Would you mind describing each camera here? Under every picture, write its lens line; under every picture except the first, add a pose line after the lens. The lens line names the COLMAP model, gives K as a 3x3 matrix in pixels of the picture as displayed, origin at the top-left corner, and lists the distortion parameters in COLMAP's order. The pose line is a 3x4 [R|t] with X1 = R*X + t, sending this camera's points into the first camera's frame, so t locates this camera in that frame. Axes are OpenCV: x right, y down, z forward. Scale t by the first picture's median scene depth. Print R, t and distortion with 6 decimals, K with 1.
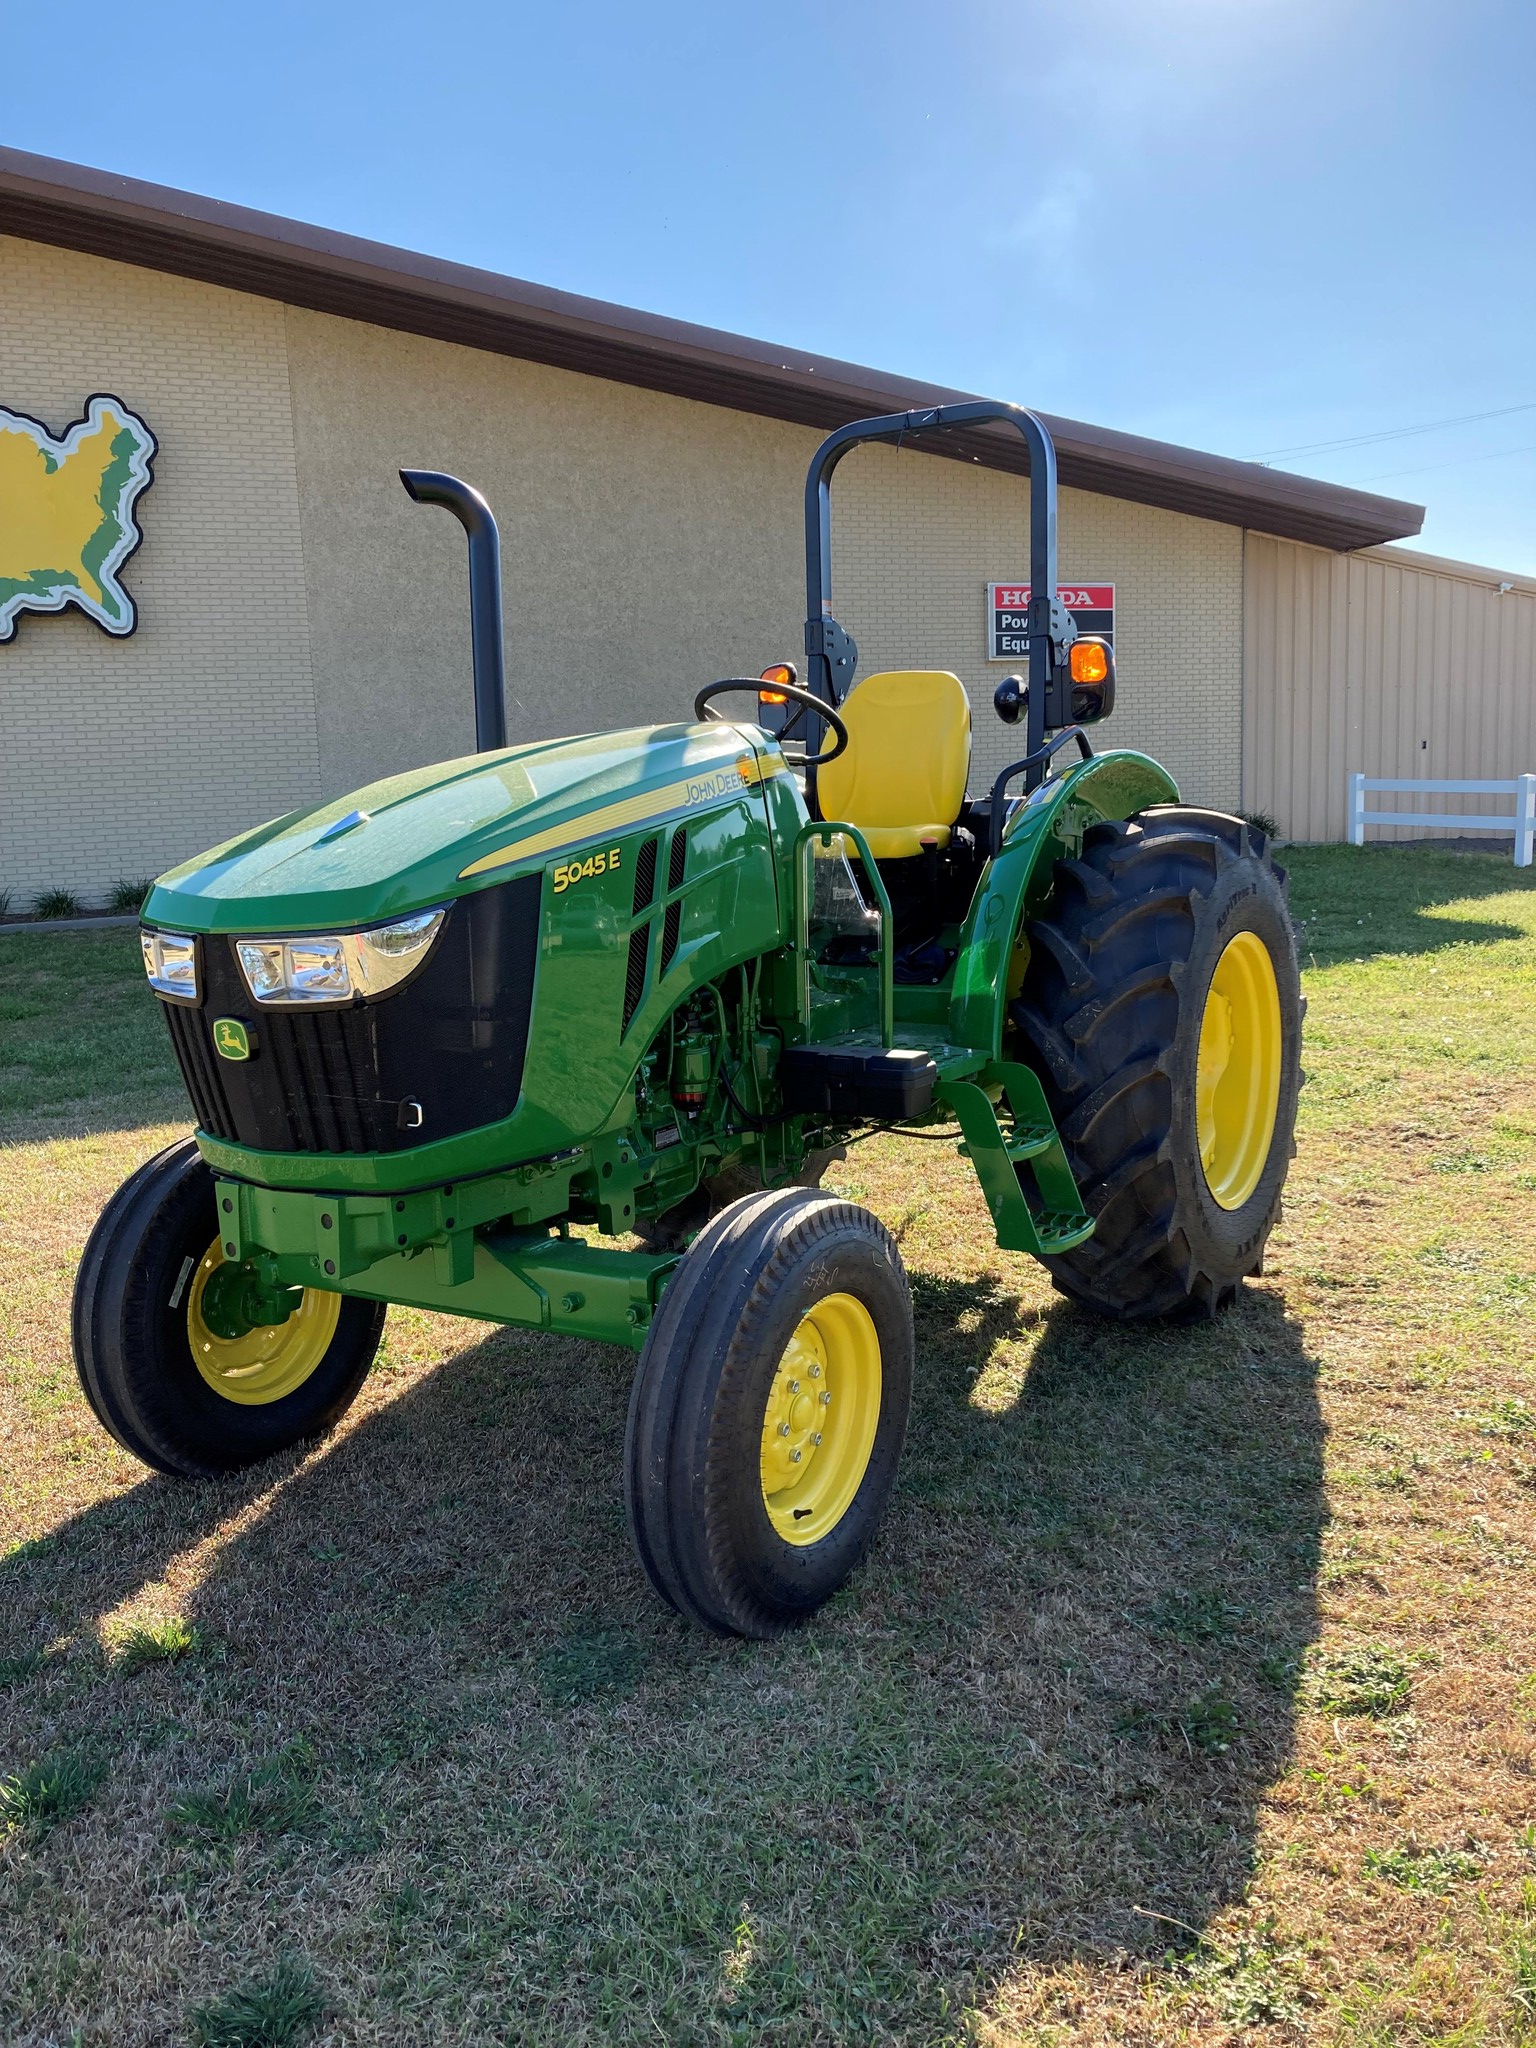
lens RADIAL K [[1633.5, 0, 768.0], [0, 1633.5, 1024.0], [0, 0, 1]] dist [0.044188, -0.059773]
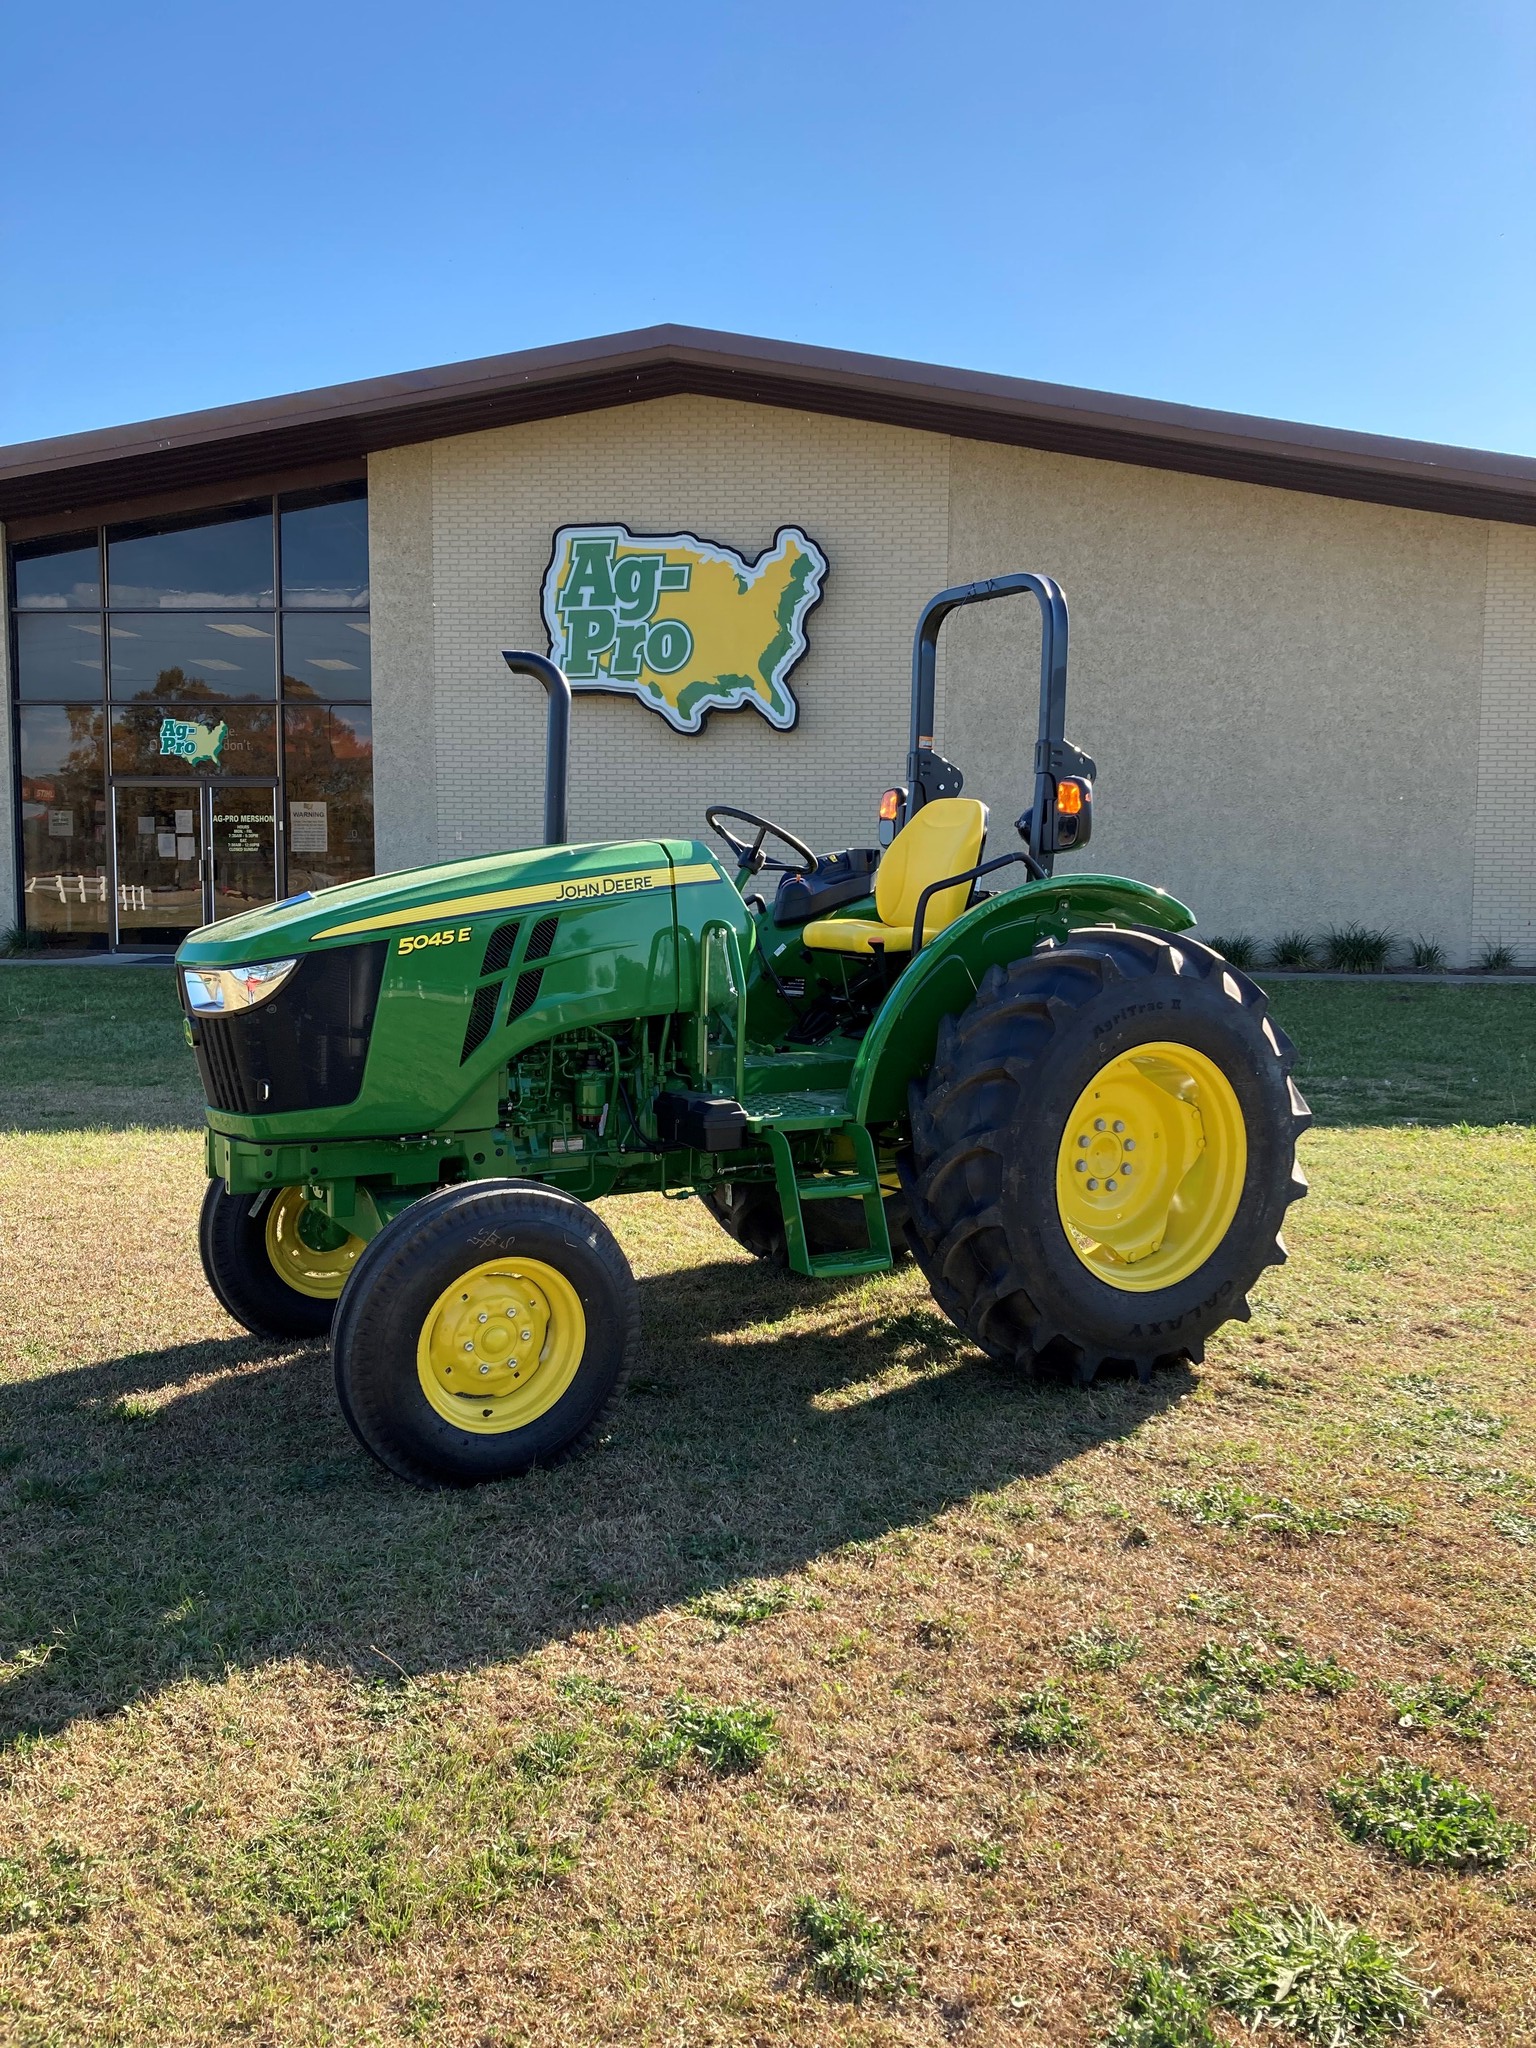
lens RADIAL K [[1596.0, 0, 768.0], [0, 1596.0, 1024.0], [0, 0, 1]] dist [0.128129, -0.339195]
pose [[0.896972, 0.089796, -0.432872, 0.112558], [-0.109126, 0.993827, -0.019963, -0.003743], [0.428408, 0.065144, 0.901234, -0.020876]]
